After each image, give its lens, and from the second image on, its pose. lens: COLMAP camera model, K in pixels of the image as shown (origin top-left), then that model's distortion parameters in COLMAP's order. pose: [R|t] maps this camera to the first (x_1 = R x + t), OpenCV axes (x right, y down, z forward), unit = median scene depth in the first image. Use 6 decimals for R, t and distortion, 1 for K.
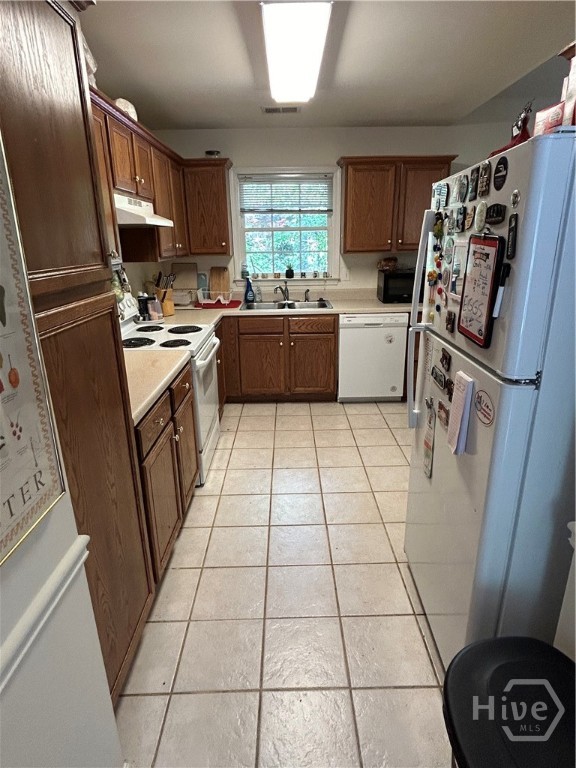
lens RADIAL K [[439.9, 0, 289.8], [0, 439.9, 384.5], [0, 0, 1]] dist [-0.005234, -0.001031]
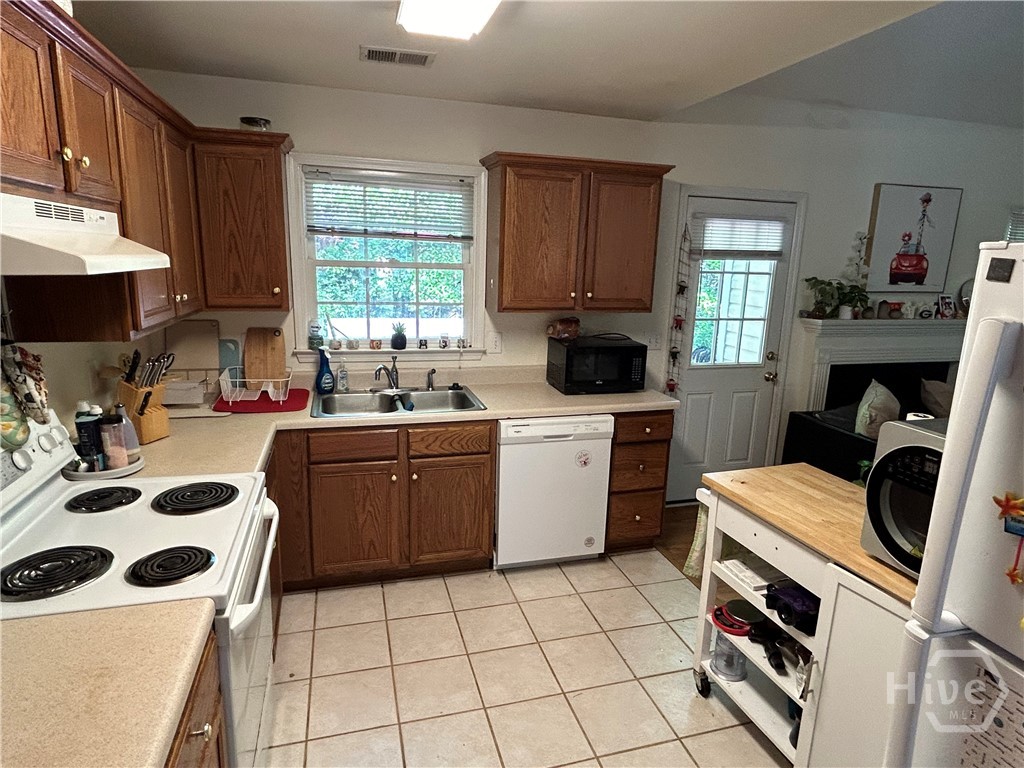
lens RADIAL K [[586.6, 0, 512.4], [0, 586.6, 385.2], [0, 0, 1]] dist [-0.005234, -0.001031]
pose [[0.962405, -0.014221, 0.271244, -0.071276], [0.042686, 0.994138, -0.099332, -0.125620], [-0.268242, 0.107176, 0.957371, 0.268568]]
